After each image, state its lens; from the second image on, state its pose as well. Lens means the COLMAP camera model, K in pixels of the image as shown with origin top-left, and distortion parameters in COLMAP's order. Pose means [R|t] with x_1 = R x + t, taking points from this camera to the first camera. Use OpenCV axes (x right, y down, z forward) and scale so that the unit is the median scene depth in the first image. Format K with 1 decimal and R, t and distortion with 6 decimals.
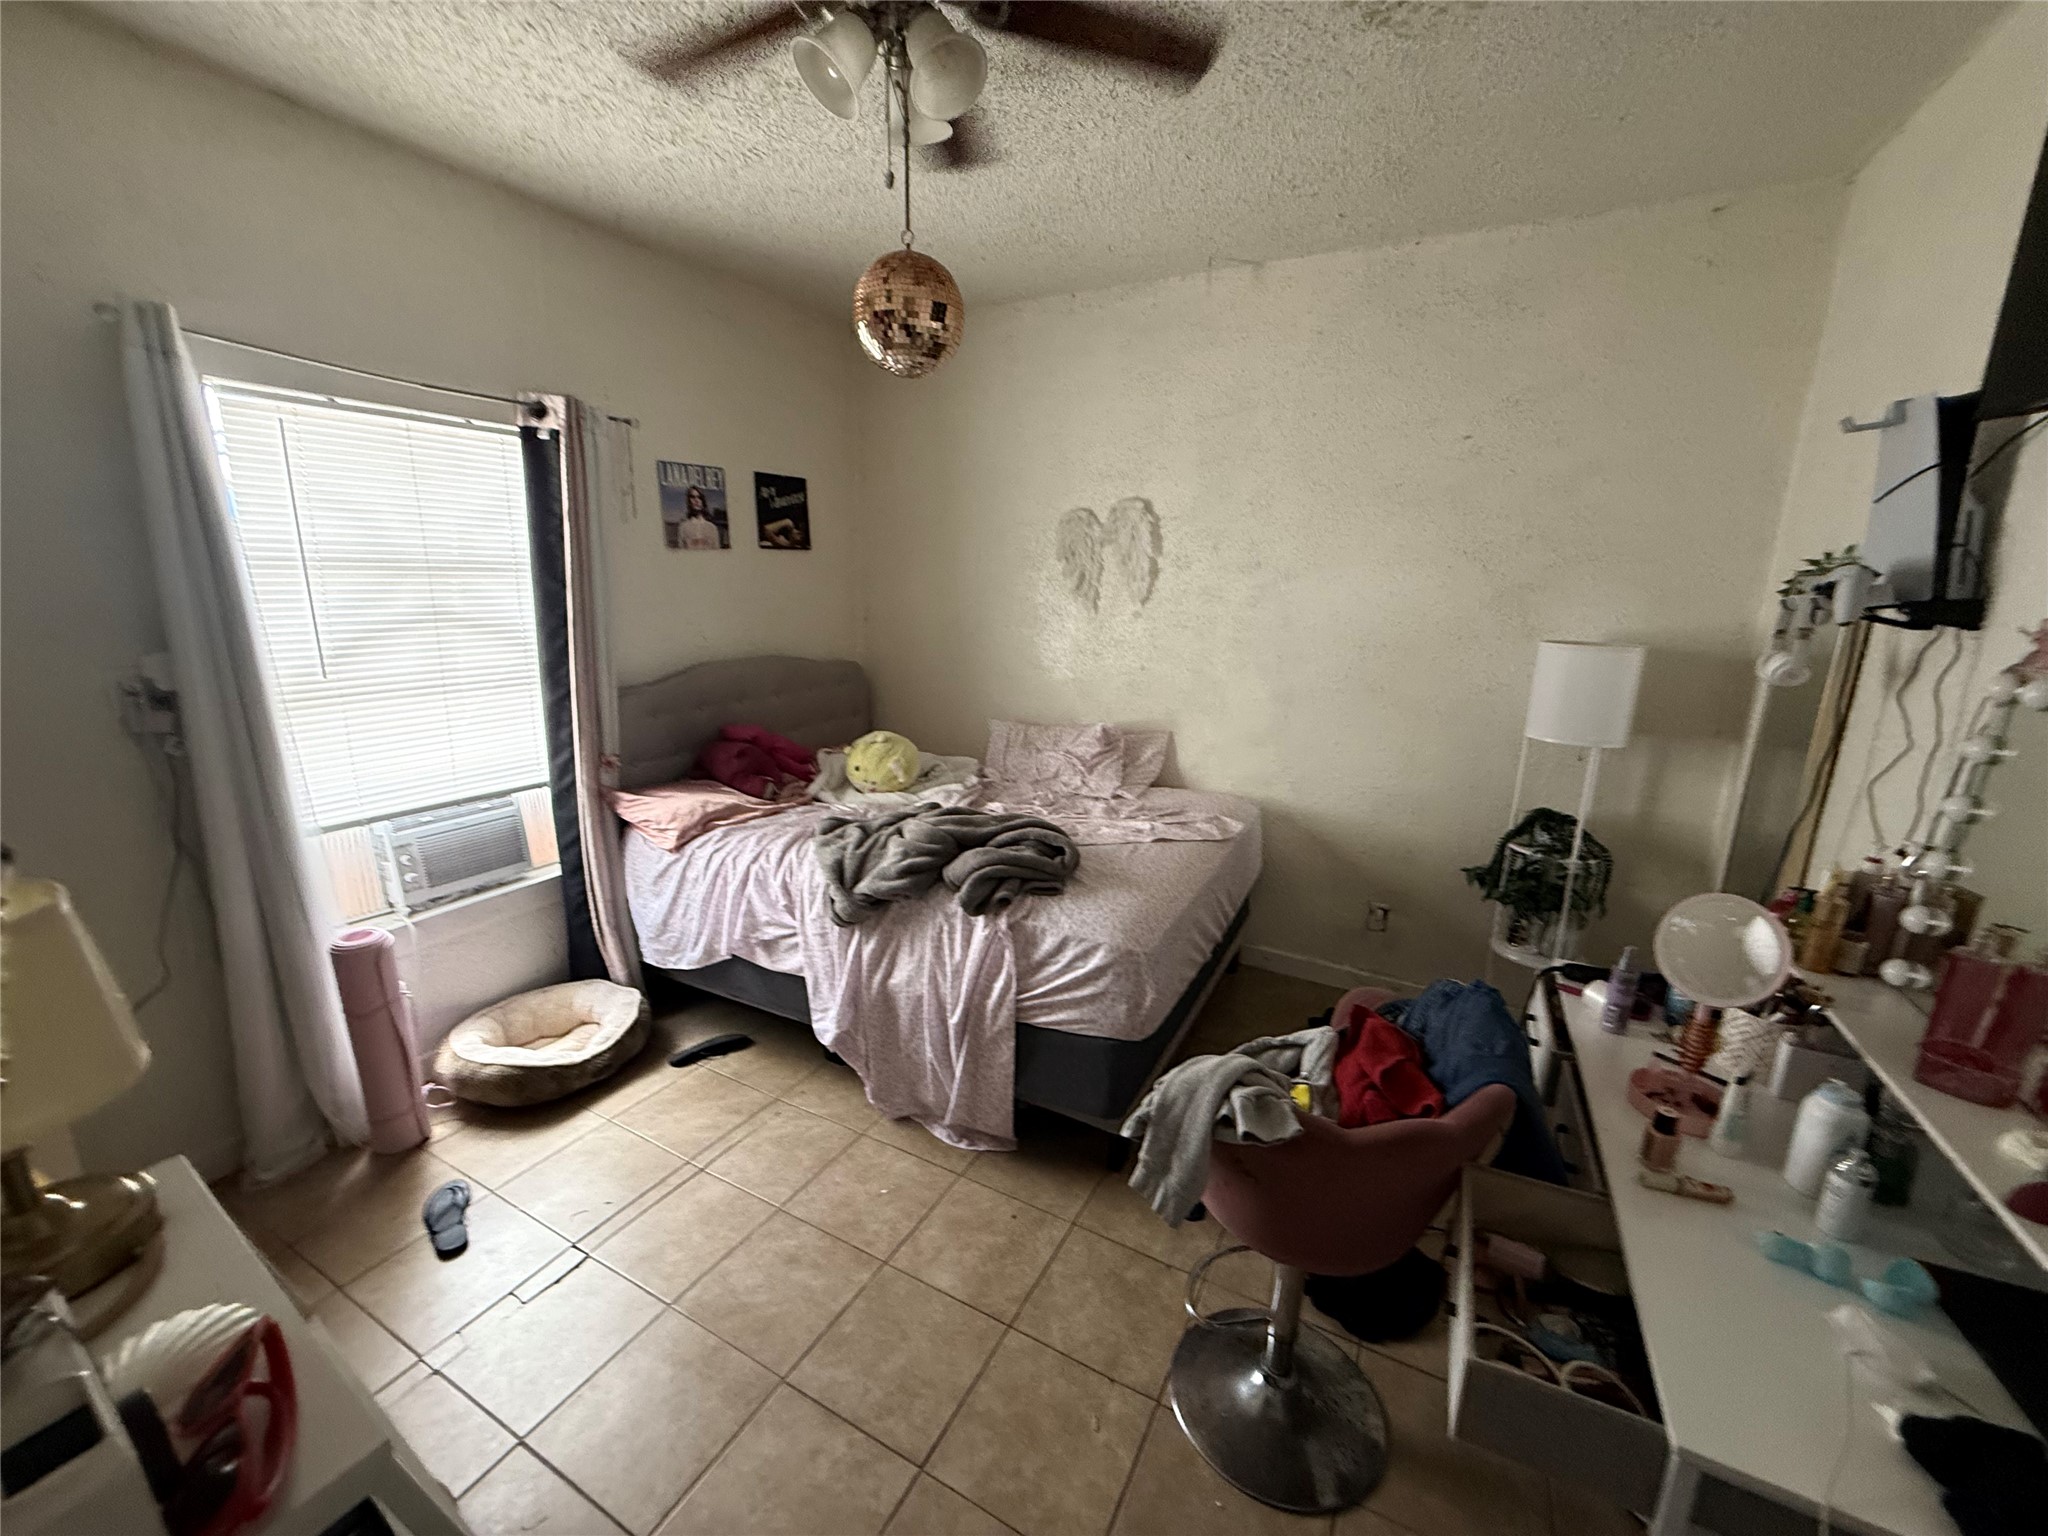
lens RADIAL K [[815.3, 0, 1018.8], [0, 815.3, 767.6], [0, 0, 1]] dist [-0.002858, 0.000628]
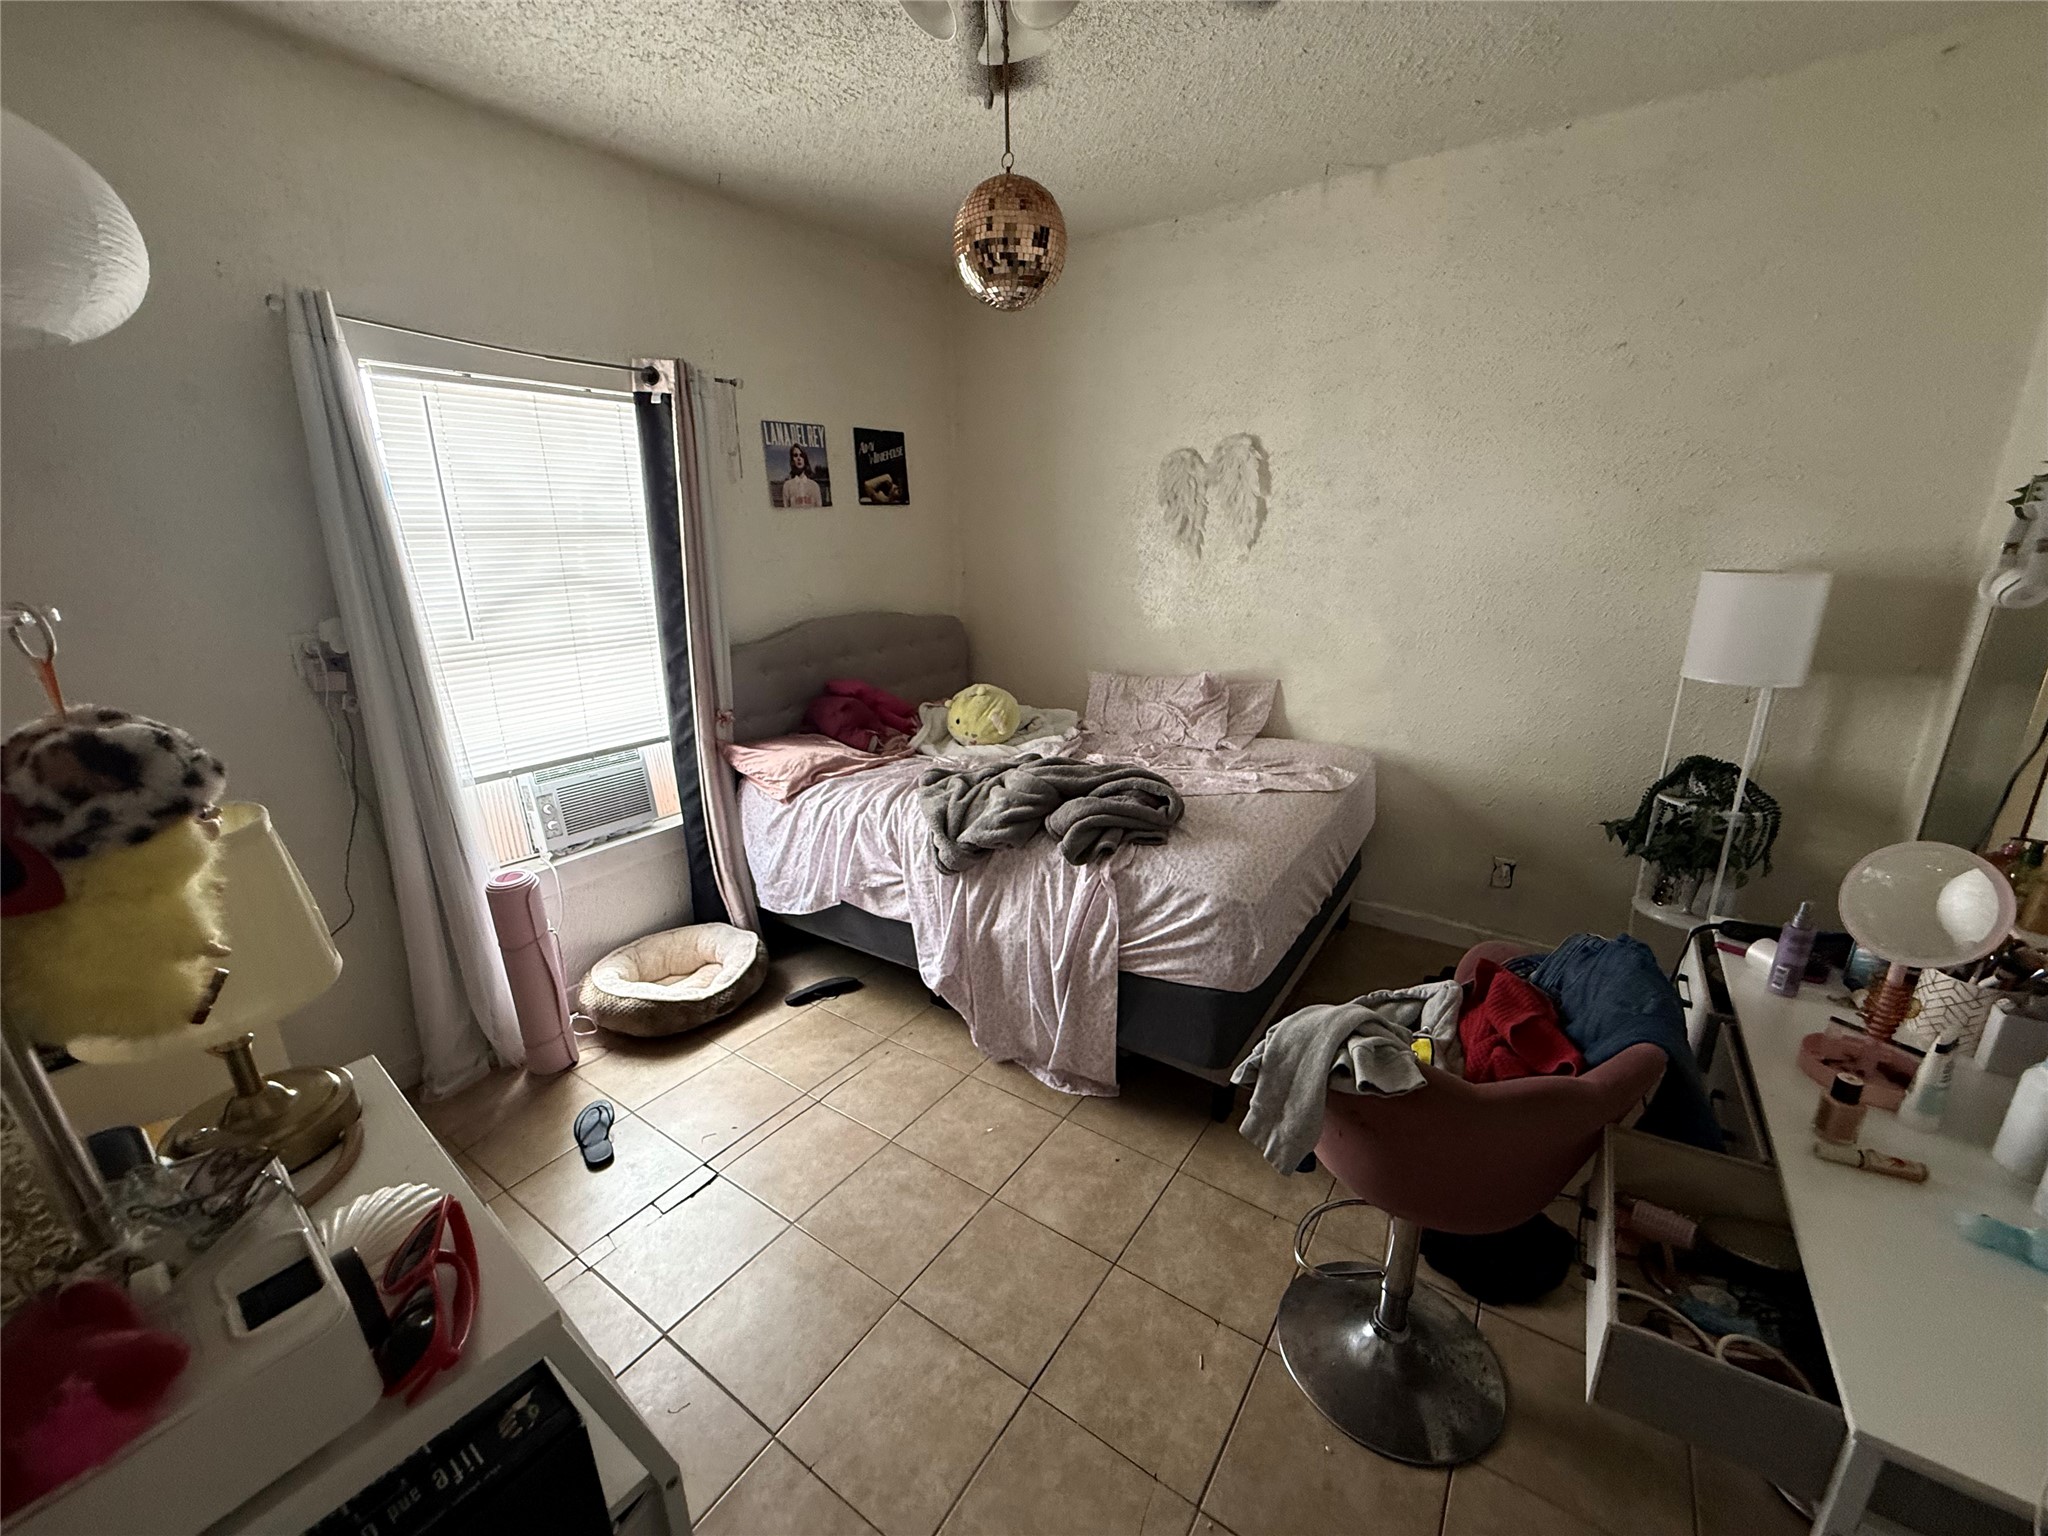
lens RADIAL K [[814.7, 0, 1019.4], [0, 814.7, 768.5], [0, 0, 1]] dist [-0.004632, 0.001203]
pose [[0.993296, -0.001593, -0.115592, -0.008914], [0.007423, 0.998721, 0.050021, 0.013497], [0.115364, -0.050543, 0.992037, 0.007575]]
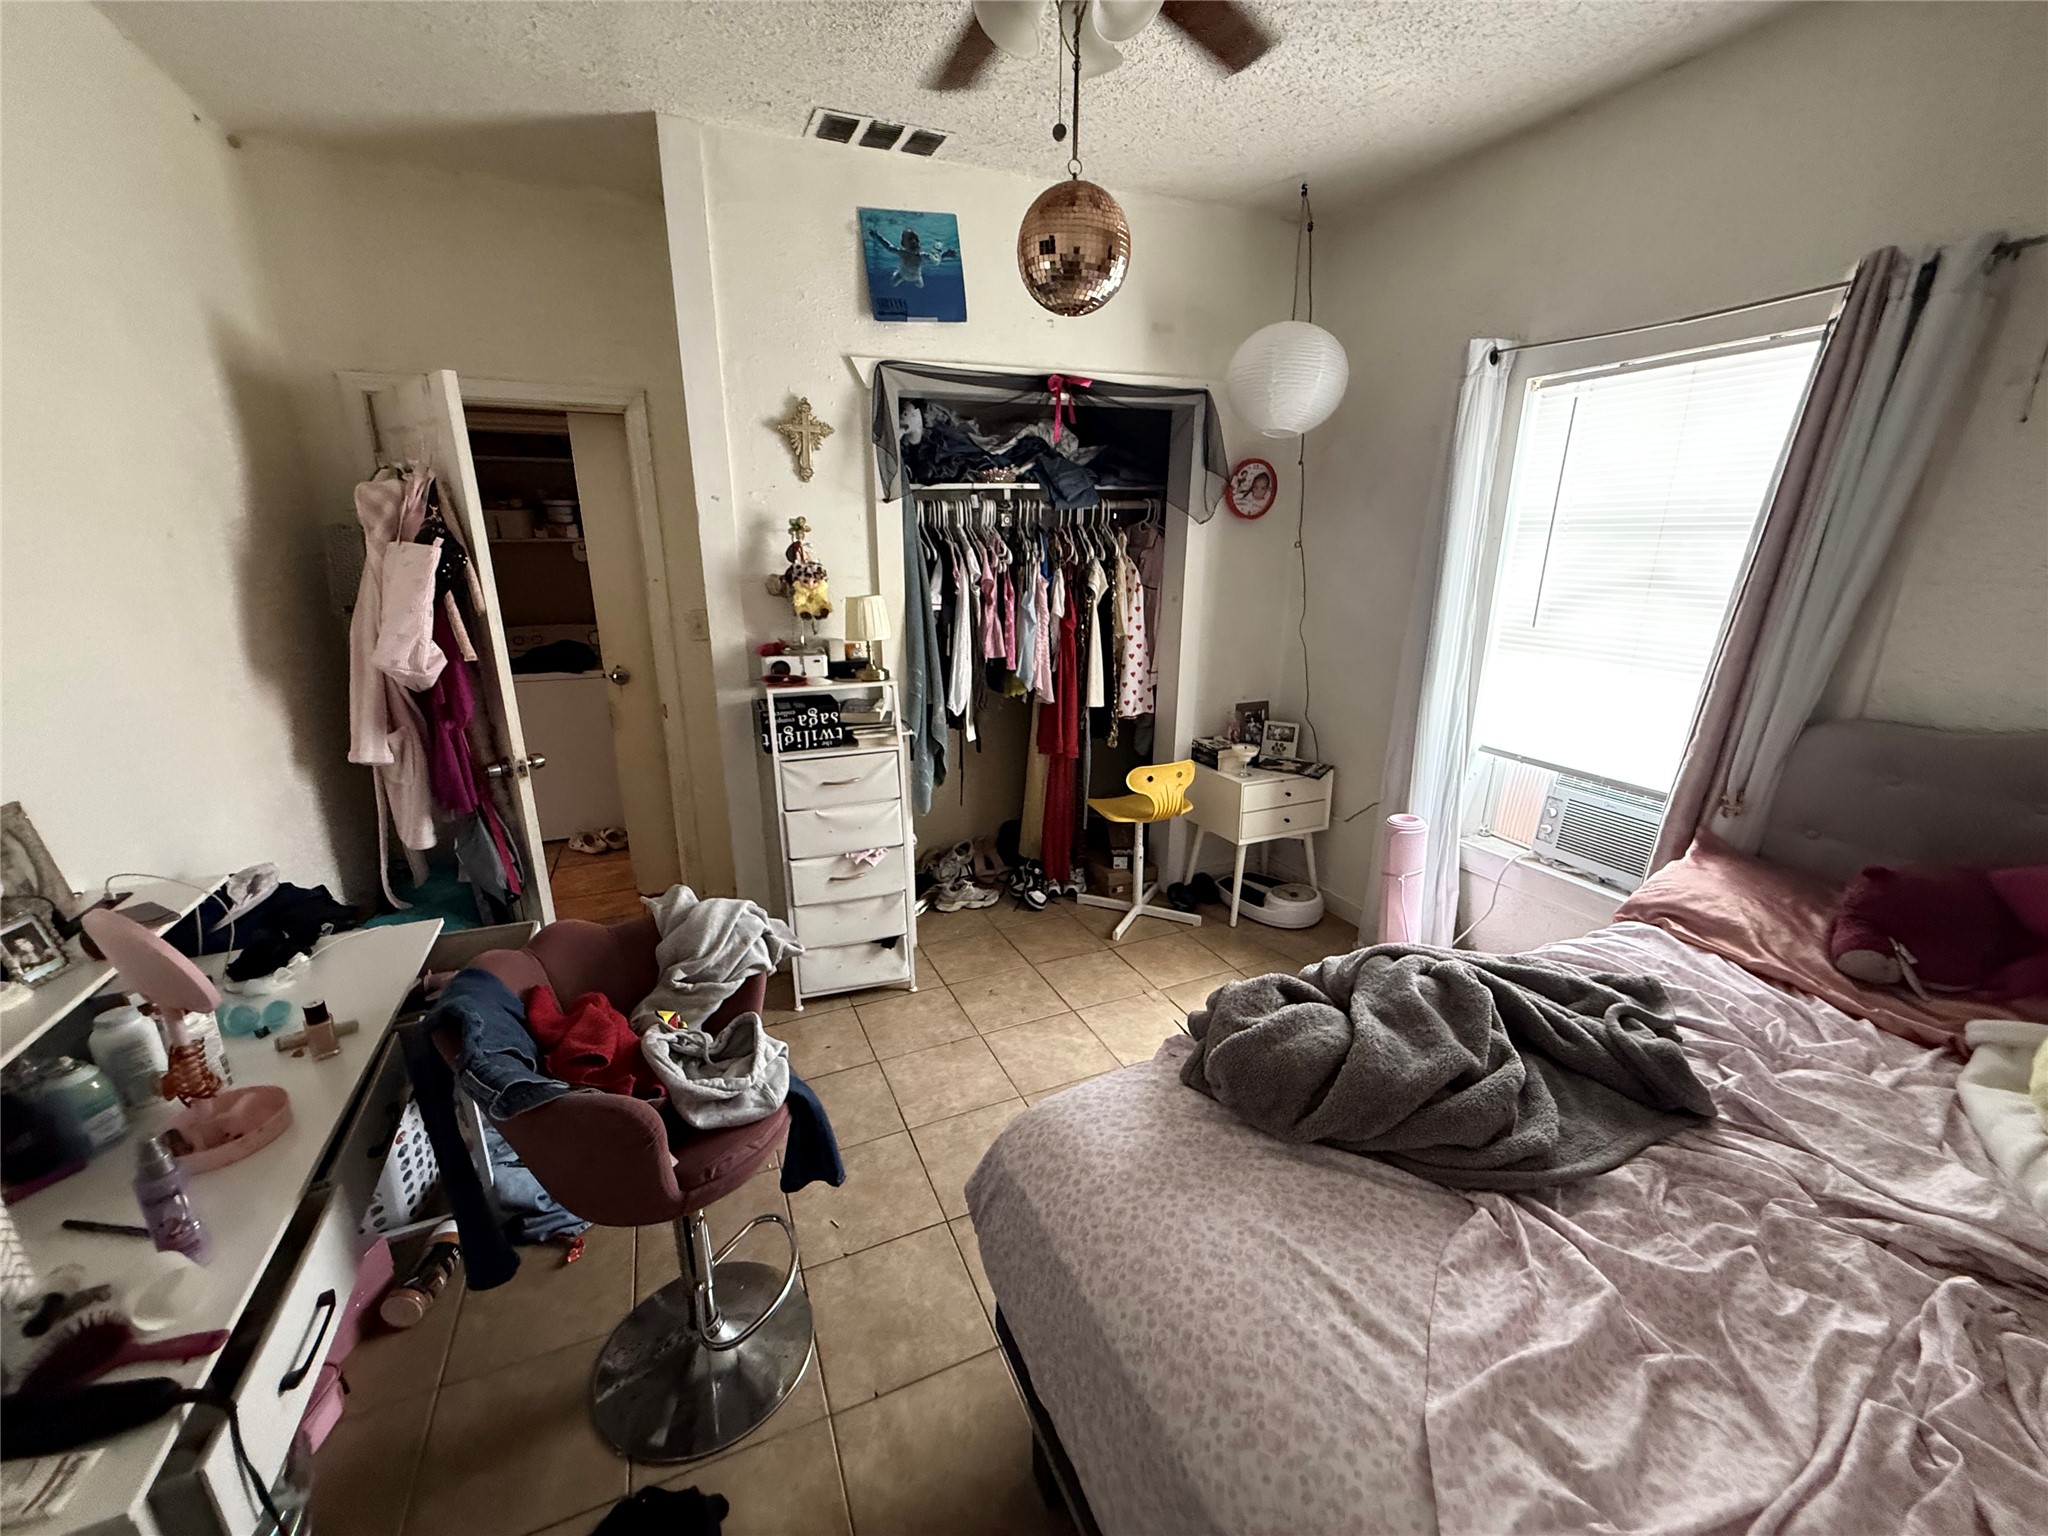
lens RADIAL K [[815.3, 0, 1018.8], [0, 815.3, 767.6], [0, 0, 1]] dist [-0.002858, 0.000628]
pose [[-0.619794, 0.198274, -0.759304, 0.579765], [-0.189905, 0.900906, 0.390263, -0.276239], [0.761440, 0.386078, -0.520723, 1.281013]]
